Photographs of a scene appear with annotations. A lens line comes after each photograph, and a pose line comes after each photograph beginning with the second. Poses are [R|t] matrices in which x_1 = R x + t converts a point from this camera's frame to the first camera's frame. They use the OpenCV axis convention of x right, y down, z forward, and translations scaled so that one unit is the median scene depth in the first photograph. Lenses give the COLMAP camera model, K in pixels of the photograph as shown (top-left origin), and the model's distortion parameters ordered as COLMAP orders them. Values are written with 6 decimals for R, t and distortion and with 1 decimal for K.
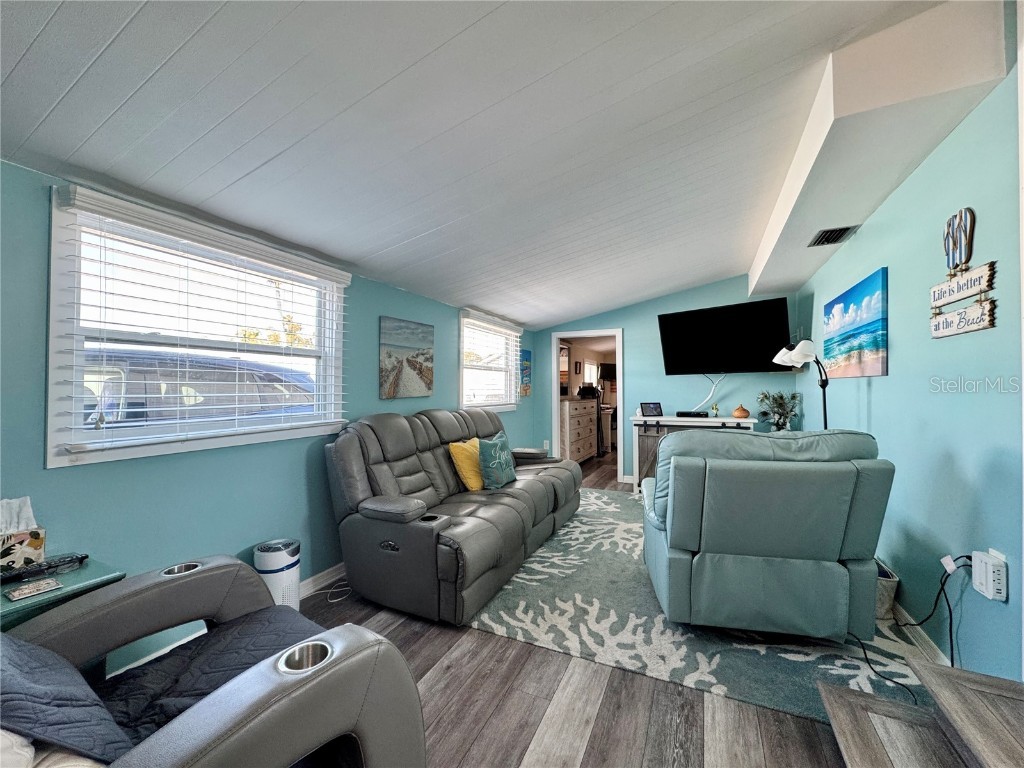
lens RADIAL K [[410.3, 0, 510.7], [0, 410.3, 383.4], [0, 0, 1]] dist [-0.003606, 0.000332]
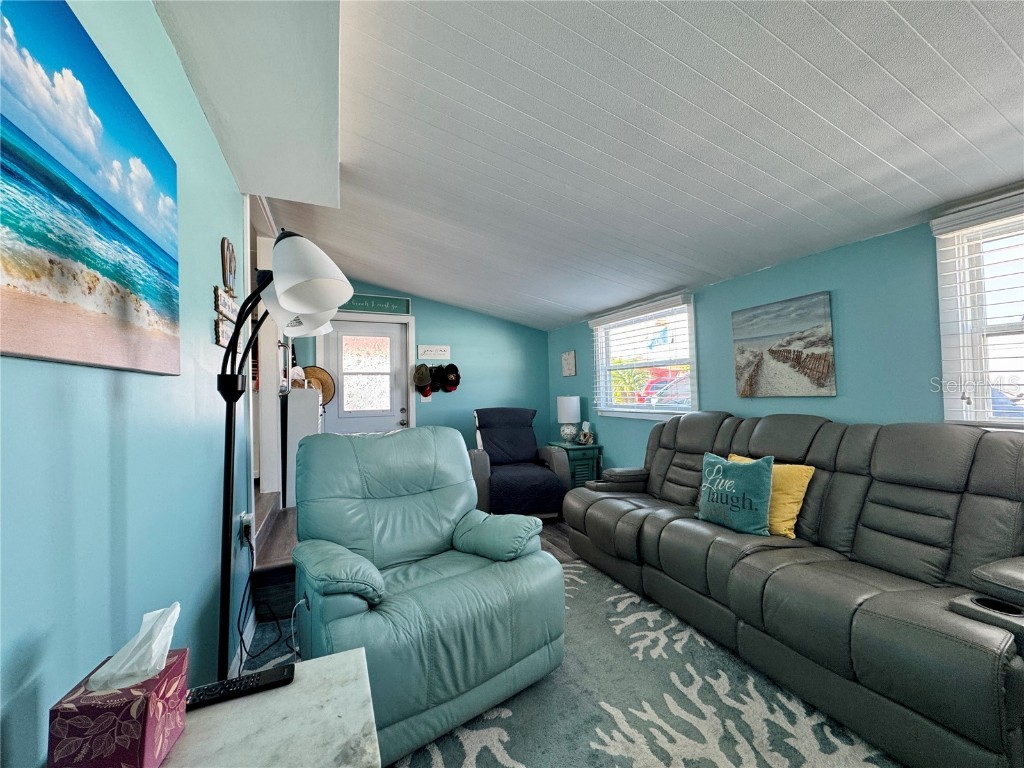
lens RADIAL K [[410.3, 0, 510.7], [0, 410.3, 383.4], [0, 0, 1]] dist [-0.003606, 0.000332]
pose [[-0.658987, 0.003831, -0.752144, 0.753681], [0.027166, 0.999456, -0.018710, 0.009031], [0.751663, -0.032762, -0.658733, 1.214737]]
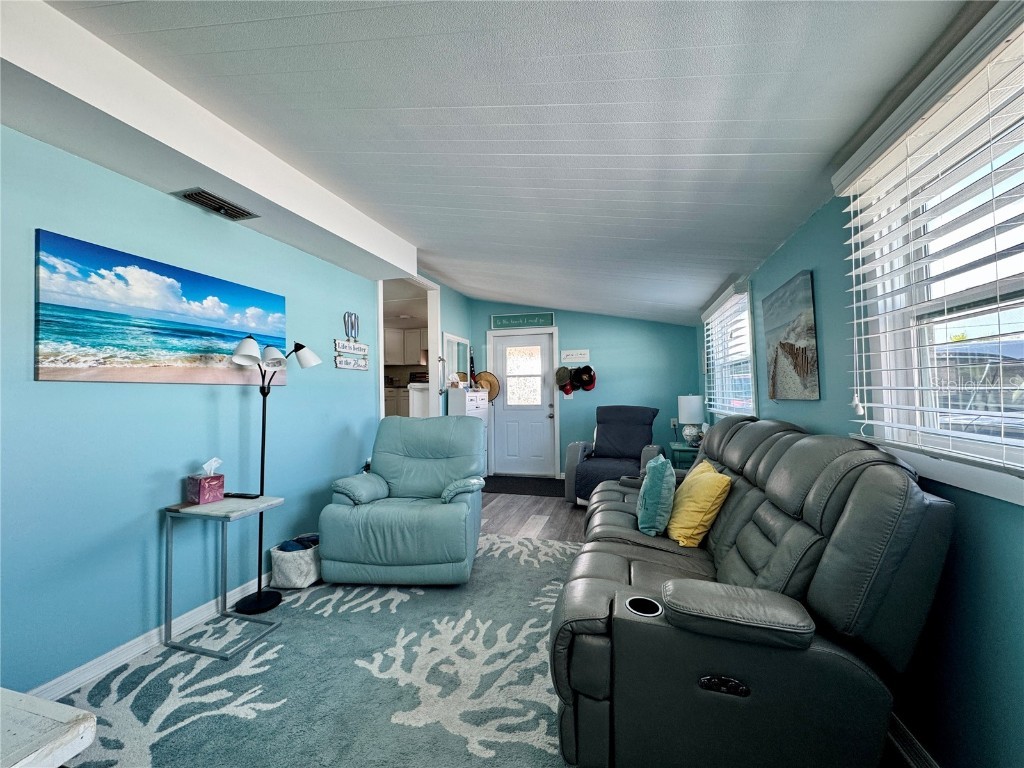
lens RADIAL K [[410.3, 0, 510.7], [0, 410.3, 383.4], [0, 0, 1]] dist [-0.003606, 0.000332]
pose [[-0.987668, 0.016132, -0.155732, 0.324952], [0.020684, 0.999404, -0.027651, 0.017190], [0.155193, -0.030531, -0.987412, 1.704946]]
